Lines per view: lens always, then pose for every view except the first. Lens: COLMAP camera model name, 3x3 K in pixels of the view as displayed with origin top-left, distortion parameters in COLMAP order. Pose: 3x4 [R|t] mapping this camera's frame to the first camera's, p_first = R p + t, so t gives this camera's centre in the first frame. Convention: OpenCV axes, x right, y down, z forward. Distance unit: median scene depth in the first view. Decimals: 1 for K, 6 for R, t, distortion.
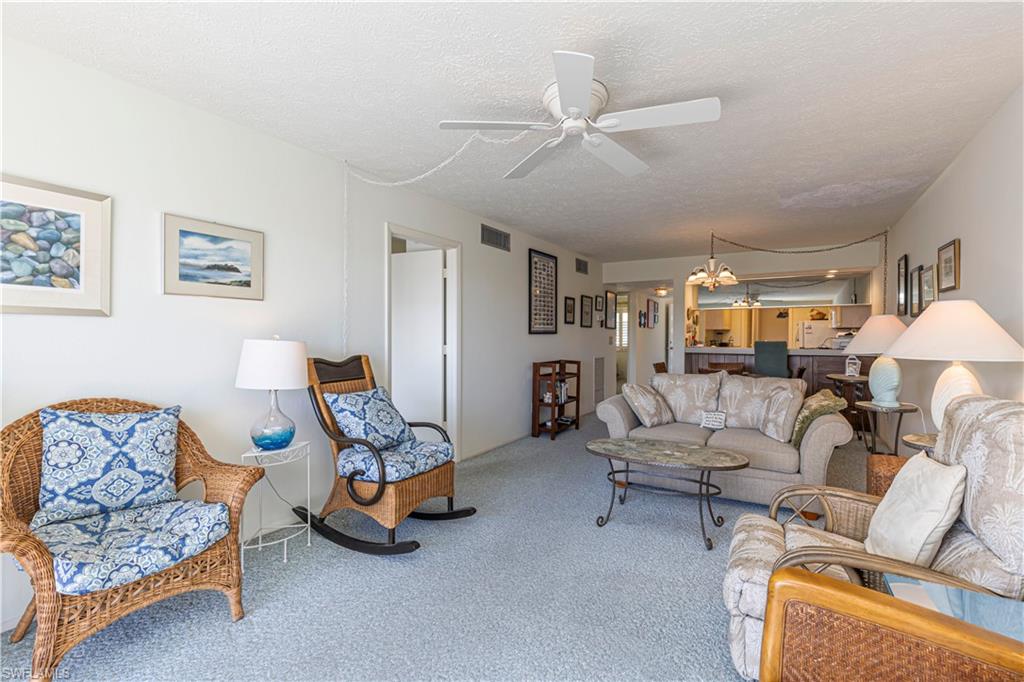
lens RADIAL K [[456.4, 0, 516.5], [0, 456.4, 339.9], [0, 0, 1]] dist [0.002575, 0.000751]
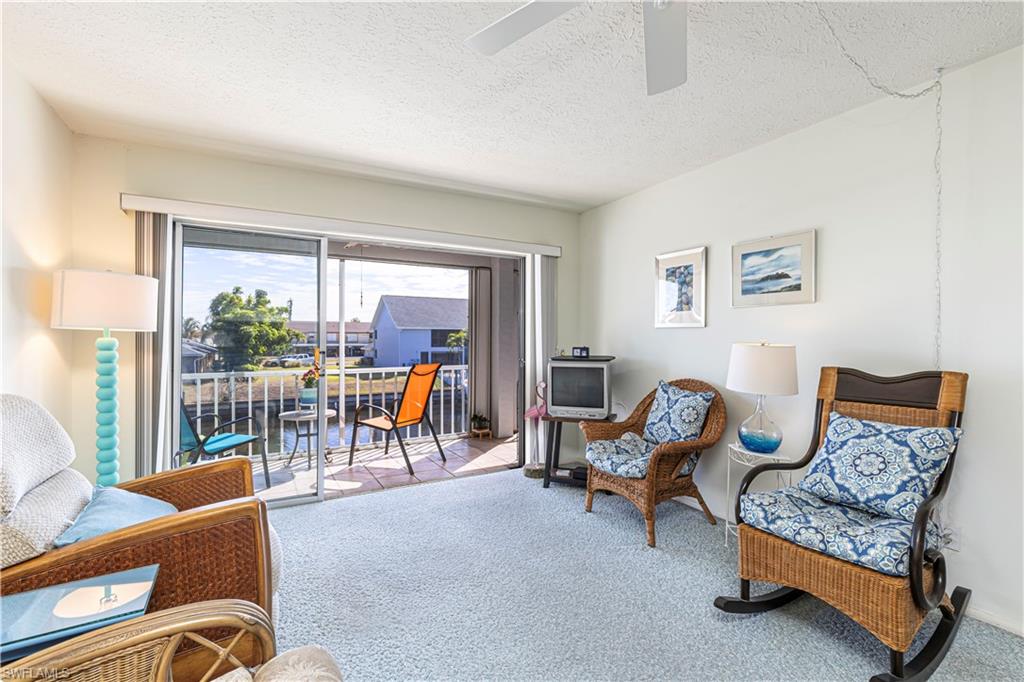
lens RADIAL K [[456.4, 0, 518.4], [0, 456.4, 336.3], [0, 0, 1]] dist [0.002575, 0.000751]
pose [[-0.482197, -0.008811, -0.876018, 0.565794], [-0.012653, 0.999915, -0.003093, -0.005624], [0.875971, 0.009593, -0.482268, 0.938047]]
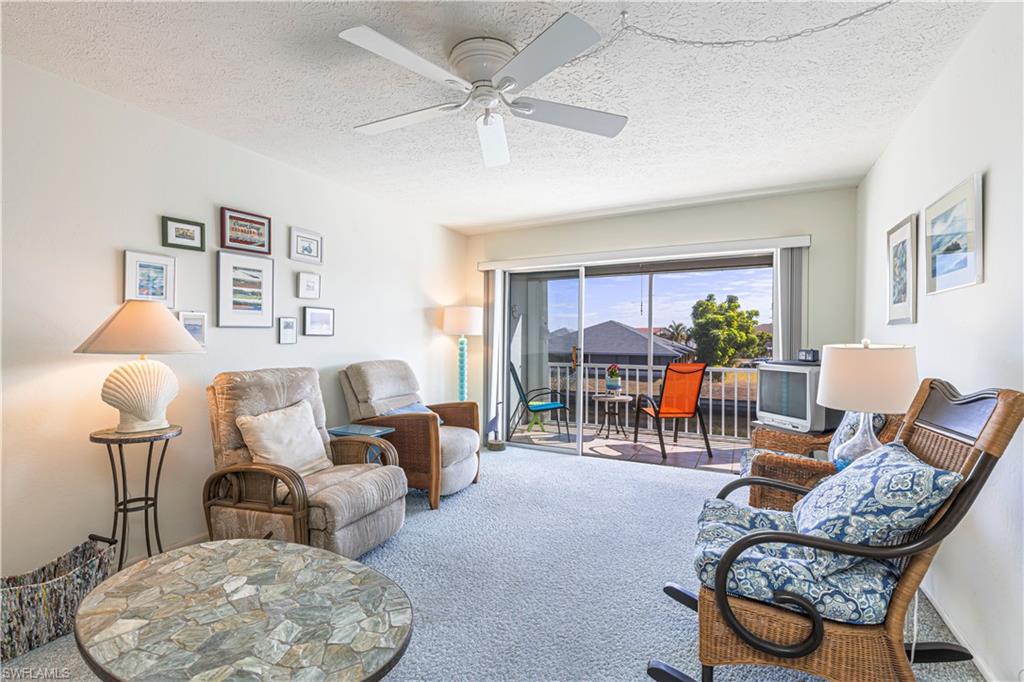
lens RADIAL K [[456.4, 0, 516.8], [0, 456.4, 340.0], [0, 0, 1]] dist [0.002575, 0.000751]
pose [[-0.996552, -0.011226, -0.082209, 0.110940], [-0.012194, 0.999862, 0.011285, -0.010232], [0.082071, 0.012248, -0.996551, 1.587407]]
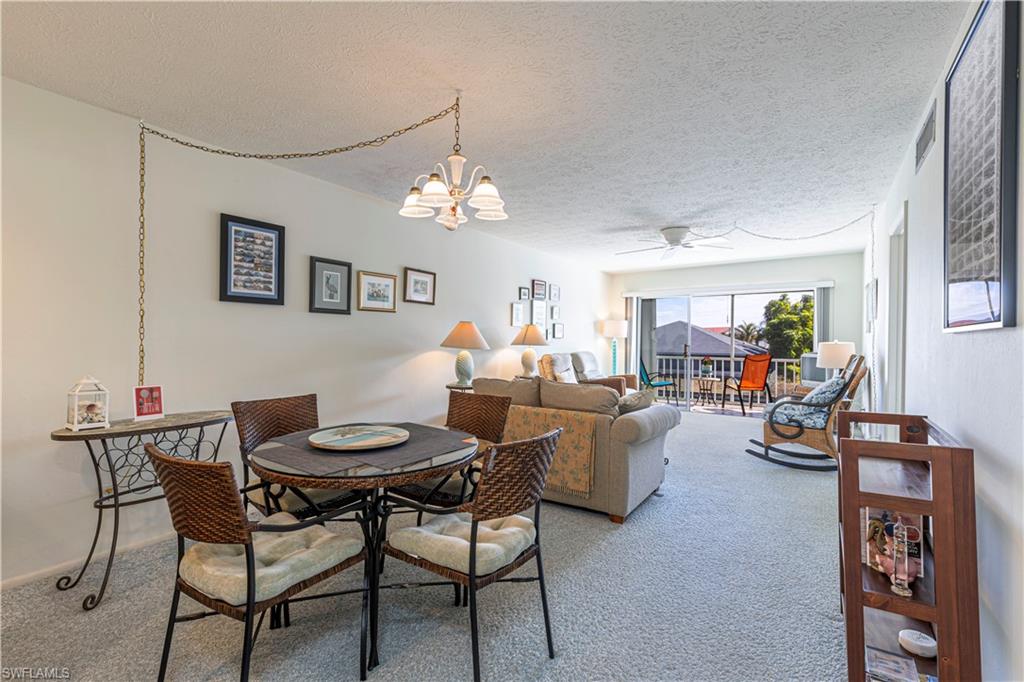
lens RADIAL K [[456.4, 0, 516.5], [0, 456.4, 334.0], [0, 0, 1]] dist [0.002575, 0.000751]
pose [[-0.998741, -0.011194, 0.048894, 0.660919], [-0.011228, 0.999937, -0.000427, -0.018734], [-0.048886, -0.000976, -0.998804, 2.758651]]
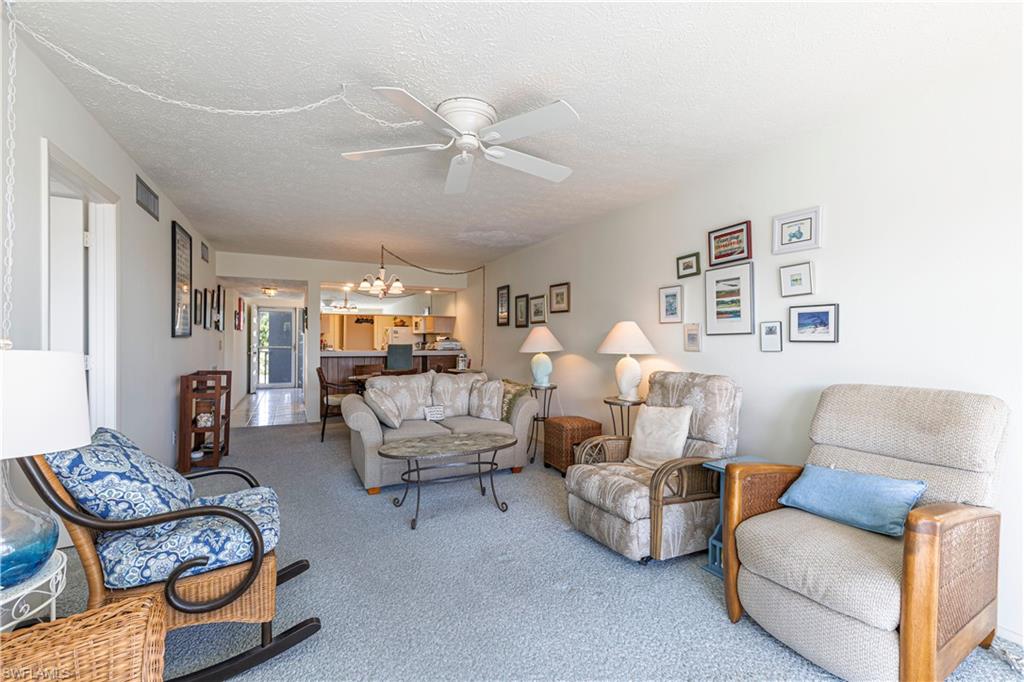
lens RADIAL K [[456.4, 0, 515.1], [0, 456.4, 339.4], [0, 0, 1]] dist [0.002575, 0.000751]
pose [[0.544570, 0.000894, 0.838715, -0.592623], [0.005381, 0.999975, -0.004560, -0.005832], [-0.838698, 0.006996, 0.544551, 0.282166]]
